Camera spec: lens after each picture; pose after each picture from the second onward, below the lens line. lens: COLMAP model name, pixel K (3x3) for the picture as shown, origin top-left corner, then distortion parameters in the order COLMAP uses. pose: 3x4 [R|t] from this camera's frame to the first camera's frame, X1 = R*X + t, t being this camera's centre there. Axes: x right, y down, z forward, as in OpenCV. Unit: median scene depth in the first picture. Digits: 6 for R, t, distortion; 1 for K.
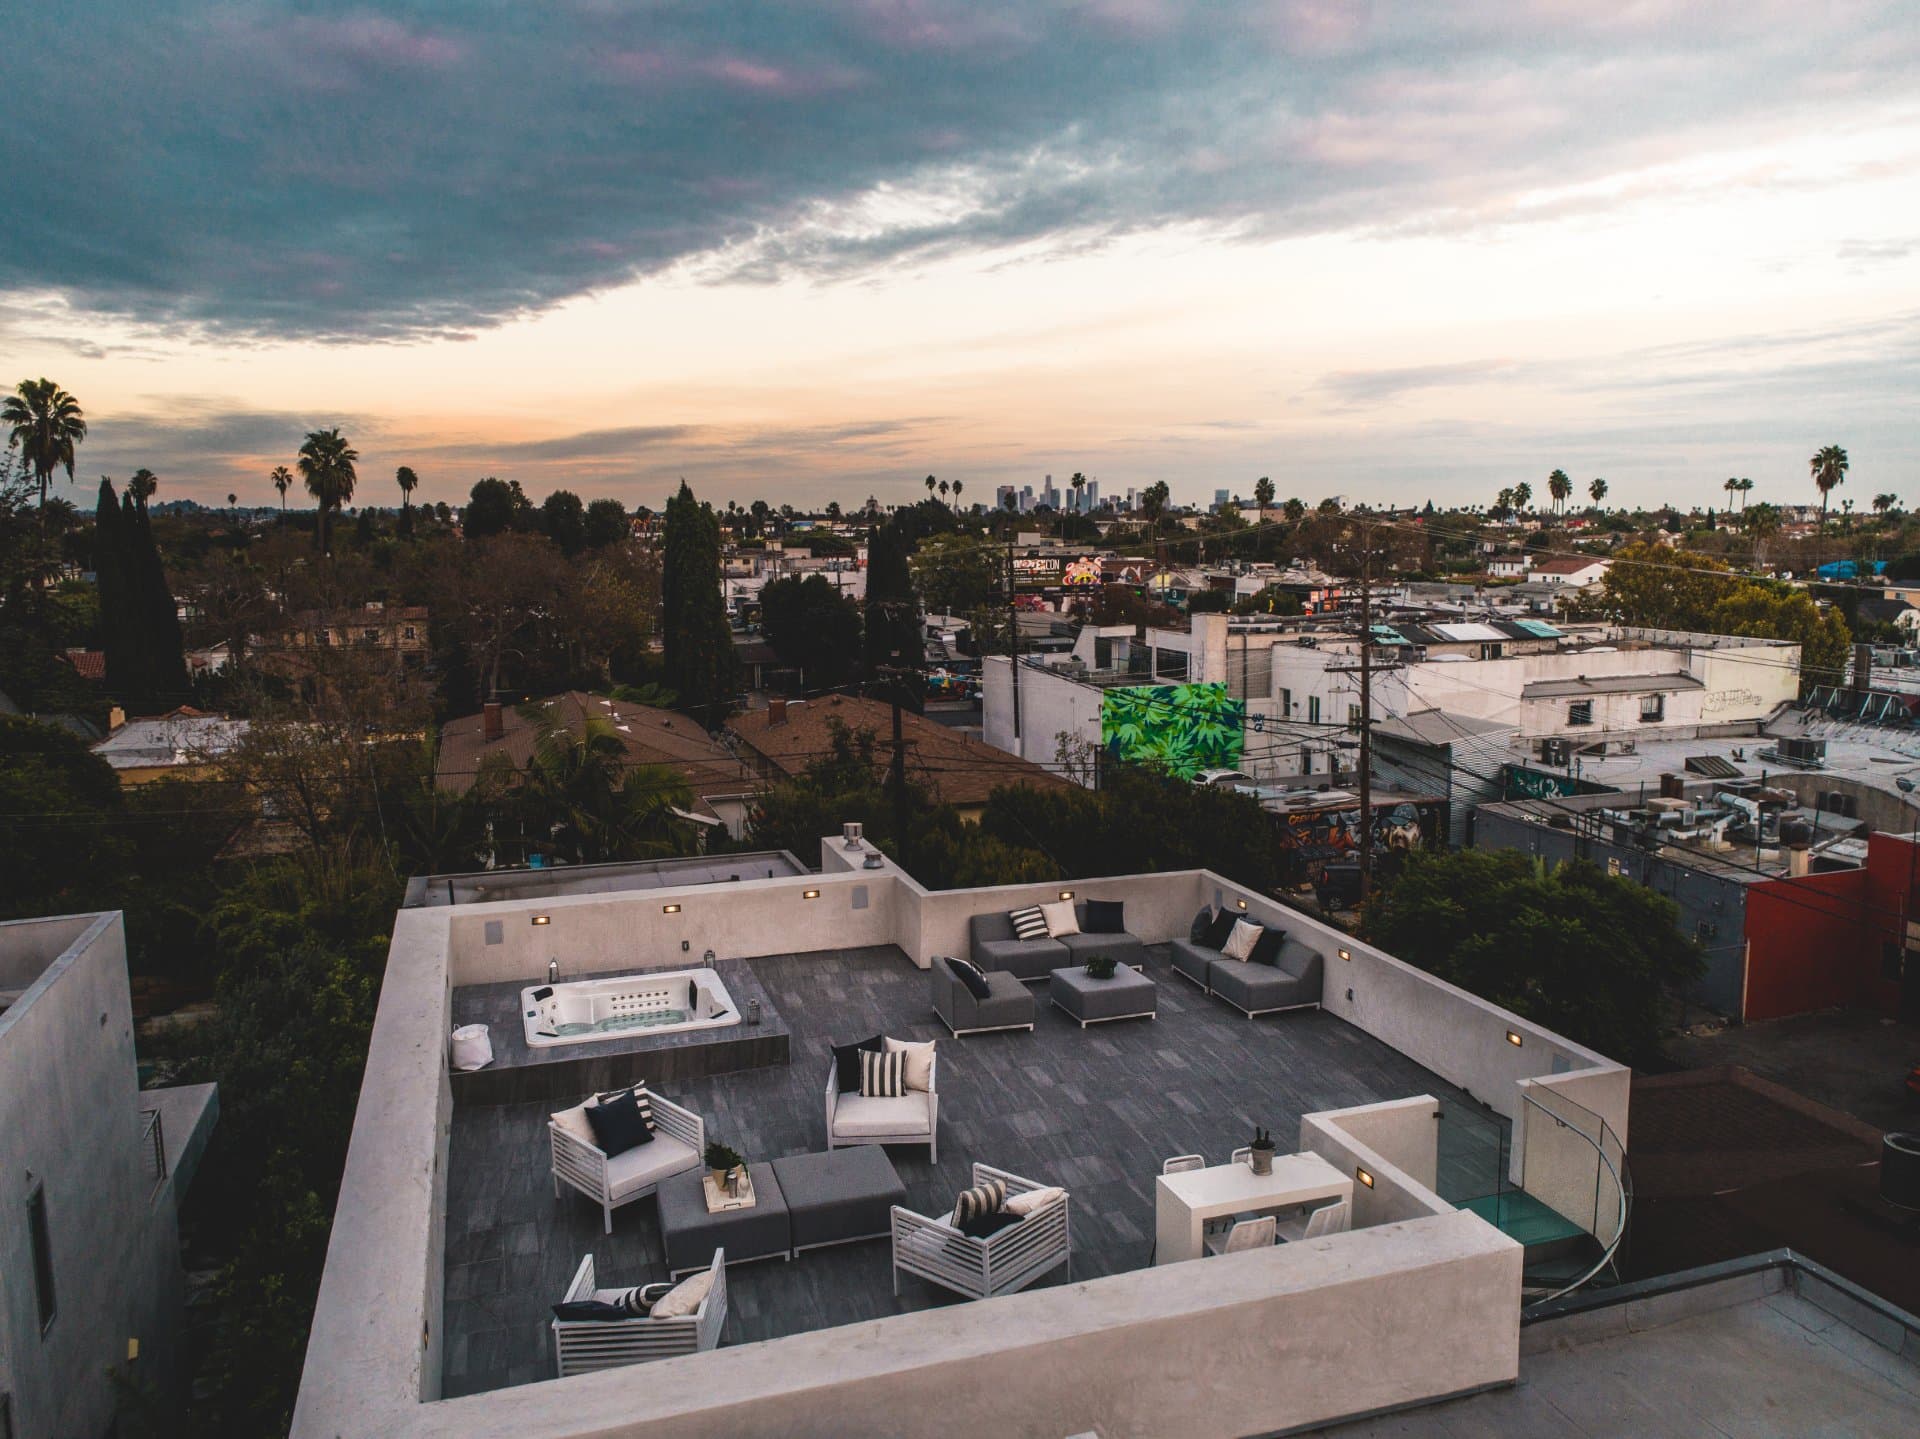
lens RADIAL K [[1448.7, 0, 965.5], [0, 1448.7, 720.7], [0, 0, 1]] dist [-0.007153, -0.002582]
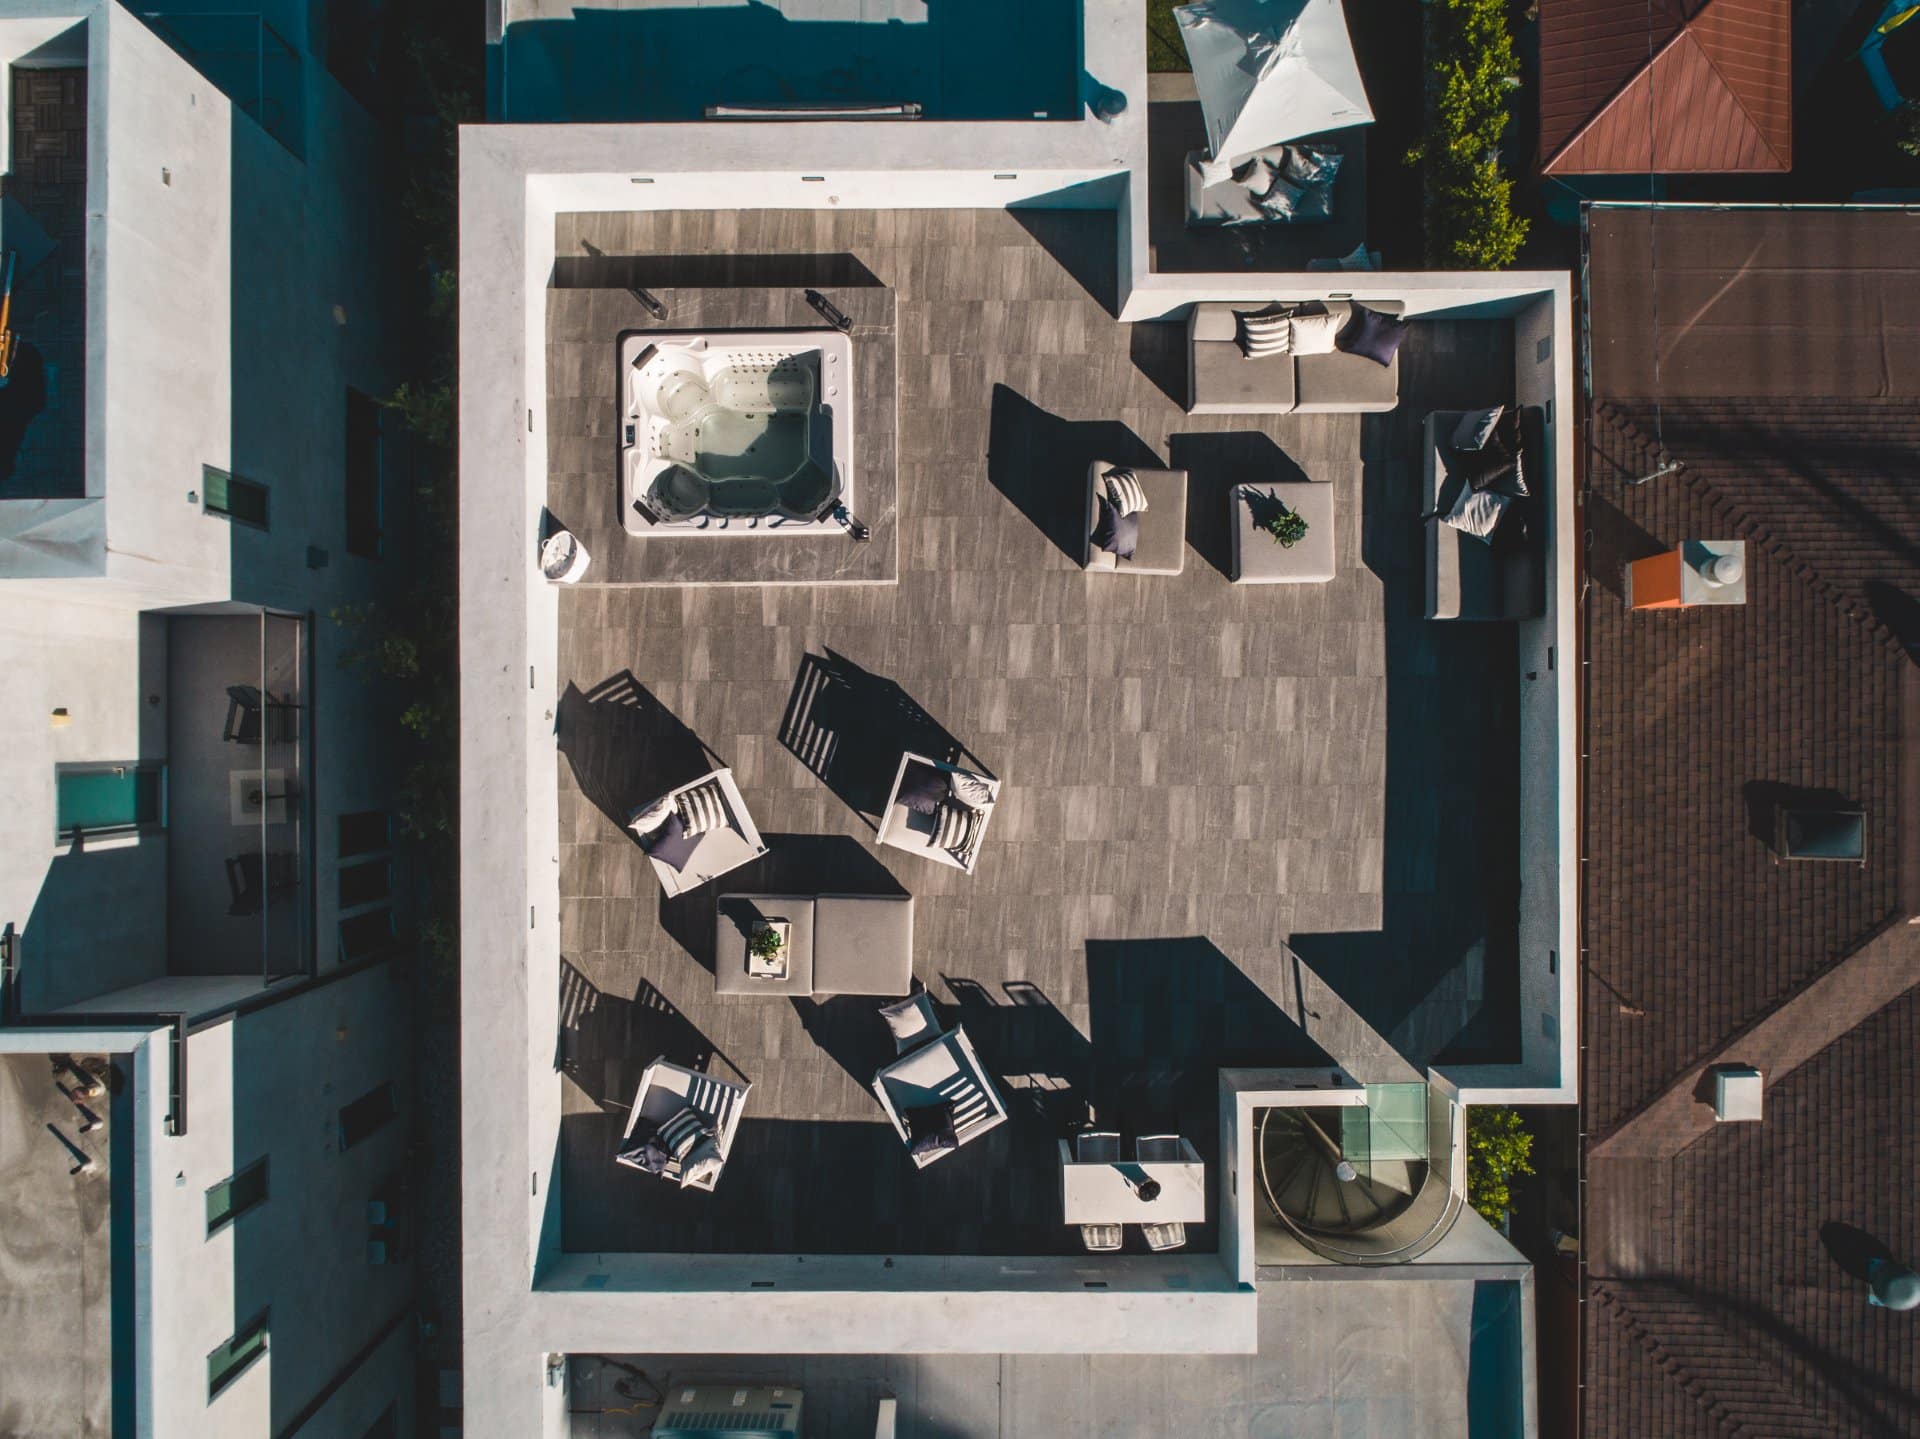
lens RADIAL K [[1448.7, 0, 960.3], [0, 1448.7, 725.9], [0, 0, 1]] dist [-0.007153, -0.002582]
pose [[0.949765, 0.312926, 0.004880, -0.012264], [-0.049272, 0.134113, 0.989740, -0.146722], [0.309061, -0.940261, 0.142795, 0.169167]]
